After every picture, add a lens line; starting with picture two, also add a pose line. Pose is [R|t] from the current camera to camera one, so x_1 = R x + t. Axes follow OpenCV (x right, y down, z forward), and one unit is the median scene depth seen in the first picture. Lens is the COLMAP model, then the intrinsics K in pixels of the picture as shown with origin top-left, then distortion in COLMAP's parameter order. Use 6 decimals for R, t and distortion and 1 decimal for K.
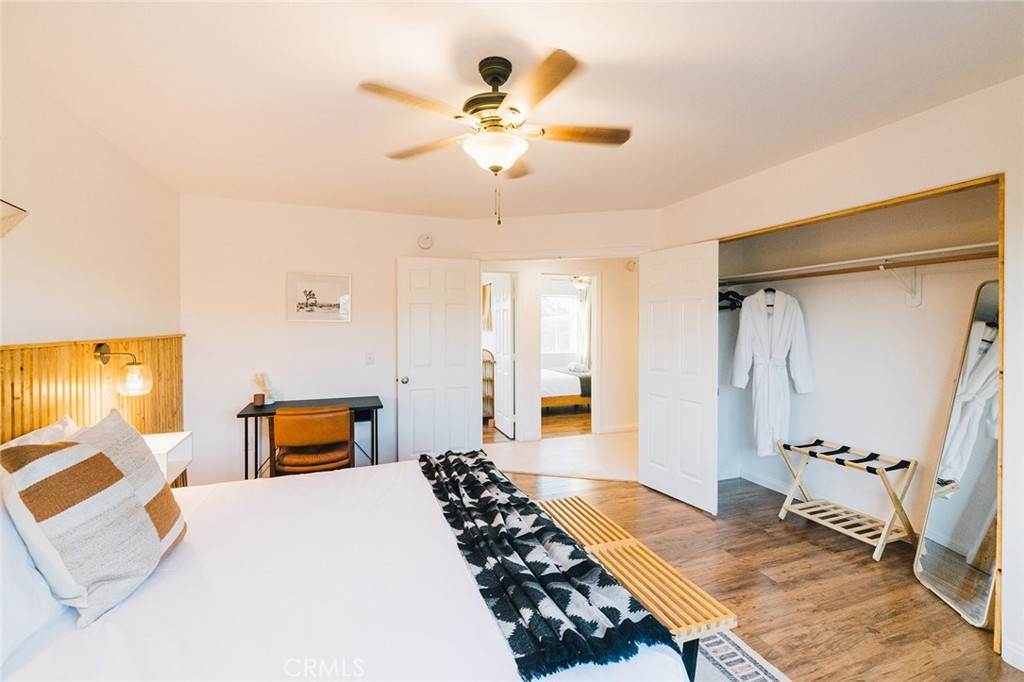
lens RADIAL K [[445.7, 0, 533.7], [0, 445.7, 340.6], [0, 0, 1]] dist [-0.001257, 0.000406]
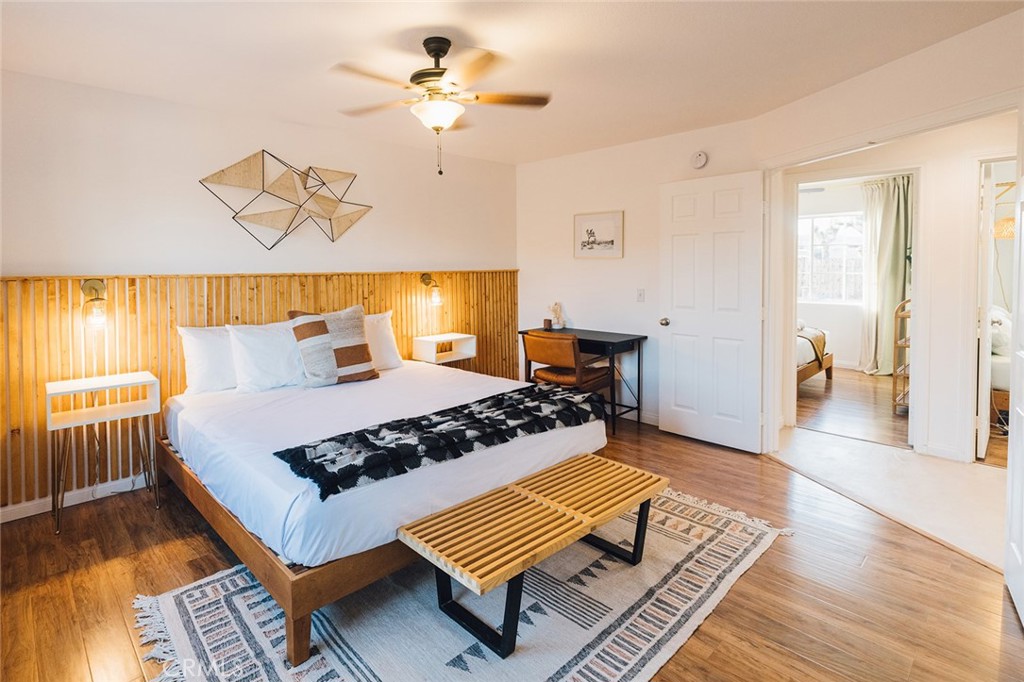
lens RADIAL K [[518.2, 0, 451.2], [0, 518.2, 283.8], [0, 0, 1]] dist [-0.000282, 0.000189]
pose [[0.340800, 0.021089, -0.939899, 0.905621], [-0.021595, 0.999660, 0.014600, 0.013625], [0.939888, 0.015321, 0.341140, 0.397622]]
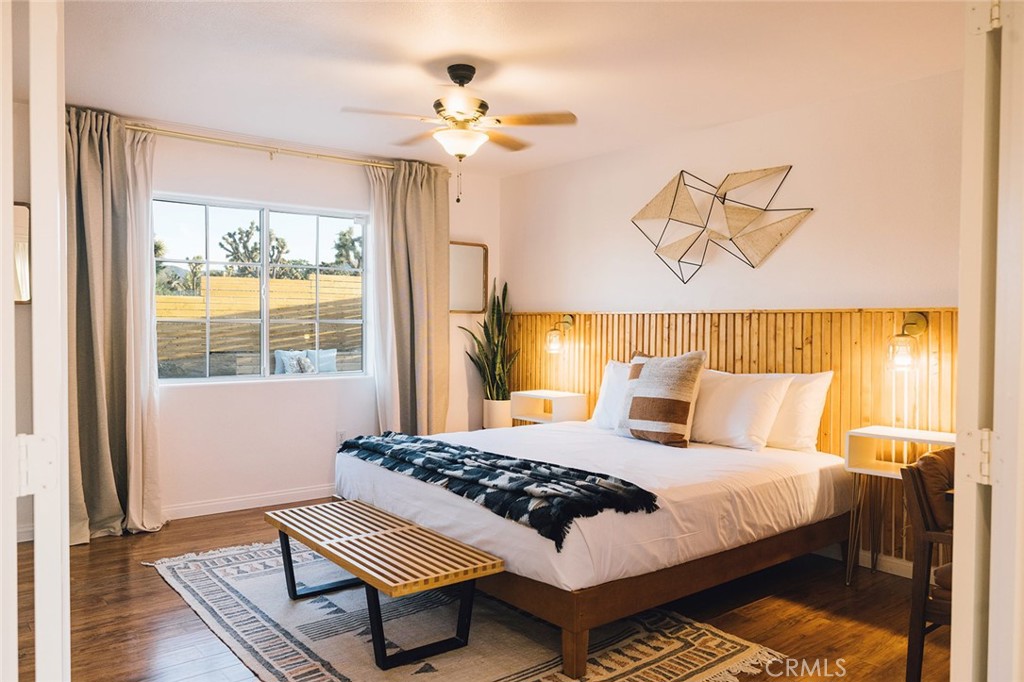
lens RADIAL K [[745.7, 0, 512.0], [0, 745.7, 341.0], [0, 0, 1]] dist [0.003254, 0.000597]
pose [[-0.954384, -0.006506, -0.298512, 0.272166], [-0.023456, 0.998307, 0.053232, 0.002636], [0.297660, 0.057805, -0.952920, 2.131630]]
